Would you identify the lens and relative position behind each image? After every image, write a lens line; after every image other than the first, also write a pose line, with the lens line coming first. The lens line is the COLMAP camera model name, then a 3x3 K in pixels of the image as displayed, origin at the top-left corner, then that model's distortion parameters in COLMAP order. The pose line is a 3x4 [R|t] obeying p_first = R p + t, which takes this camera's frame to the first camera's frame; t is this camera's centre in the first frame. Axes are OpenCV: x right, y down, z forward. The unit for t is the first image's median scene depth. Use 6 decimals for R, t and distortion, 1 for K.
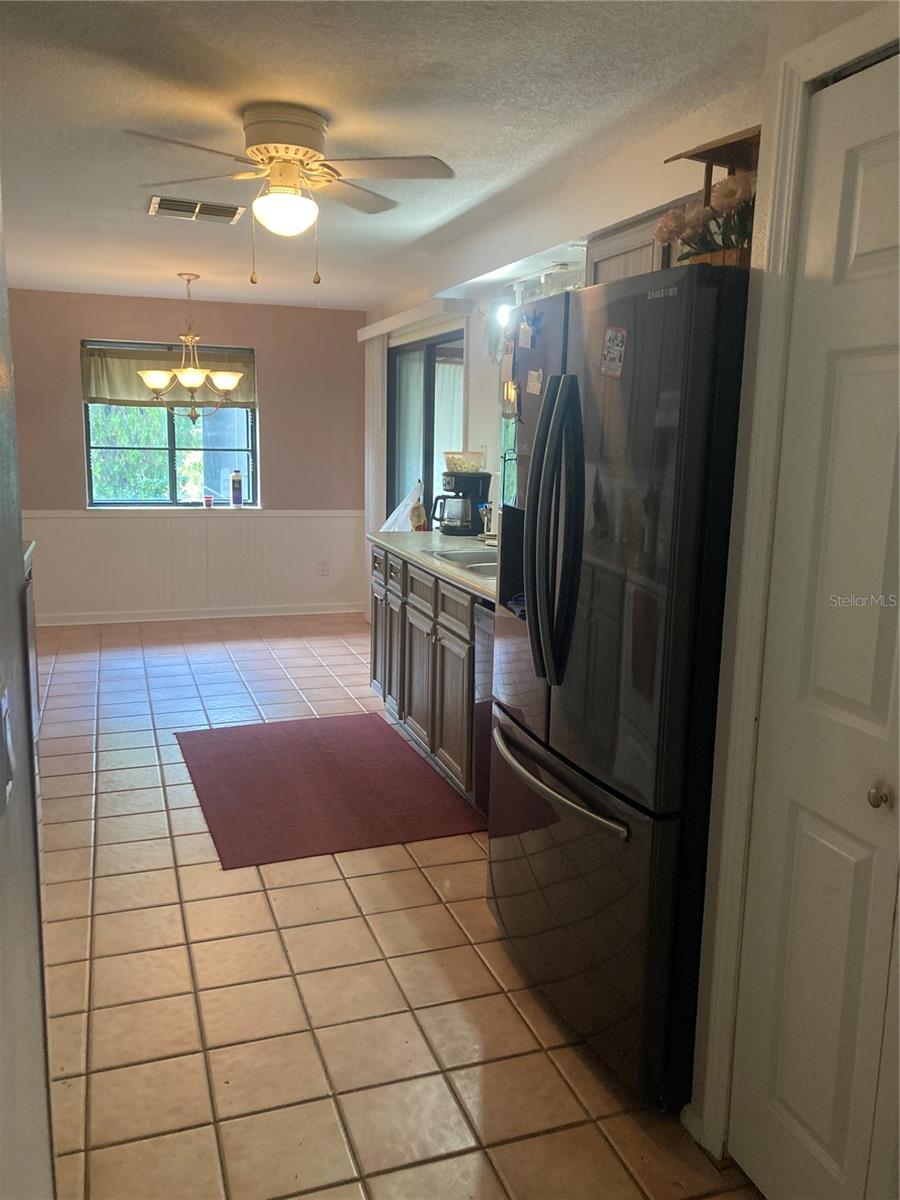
lens RADIAL K [[992.7, 0, 457.3], [0, 992.7, 602.4], [0, 0, 1]] dist [0.014528, -0.014512]
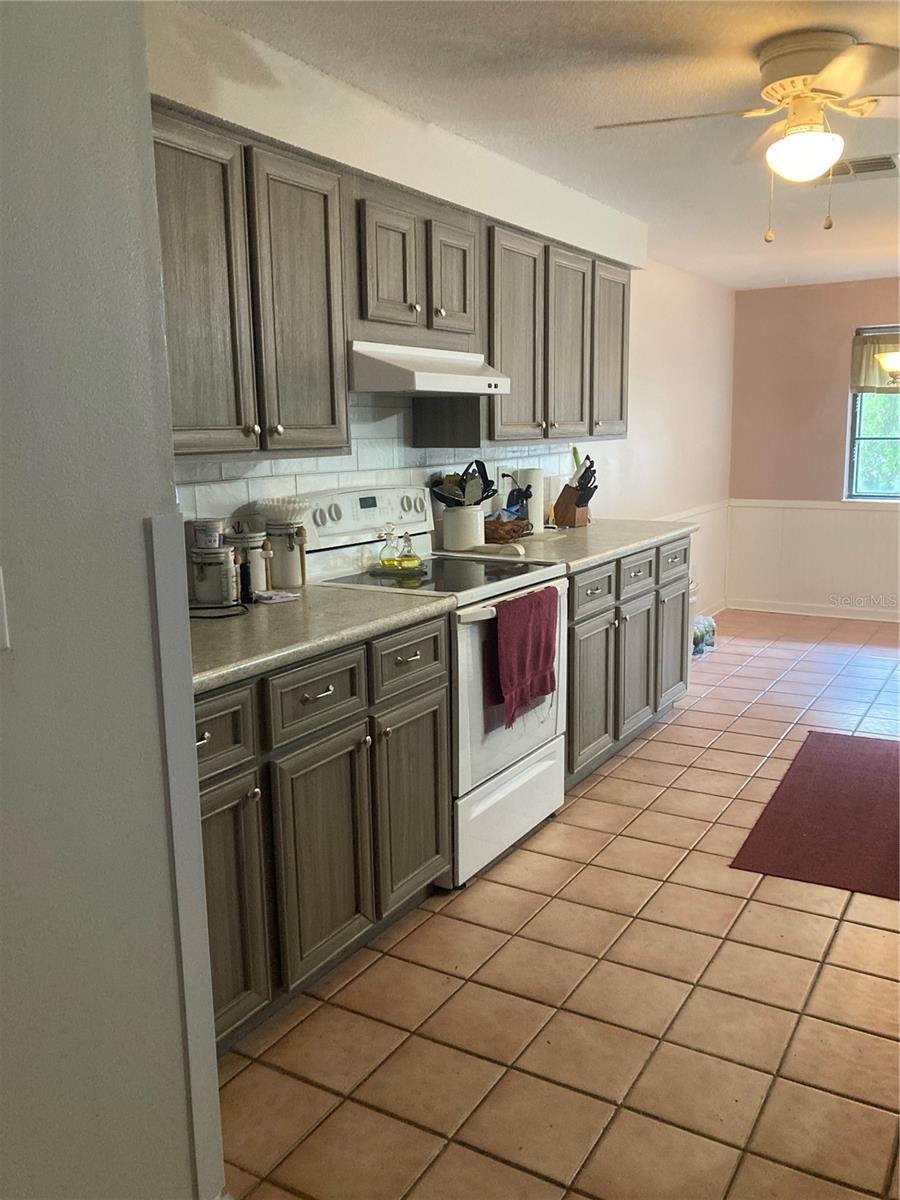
lens RADIAL K [[992.7, 0, 457.7], [0, 992.7, 598.5], [0, 0, 1]] dist [0.014528, -0.014512]
pose [[0.654291, 0.108499, -0.748419, 0.191338], [-0.112854, 0.992581, 0.045235, 0.000807], [0.747775, 0.054865, 0.661681, 0.112805]]
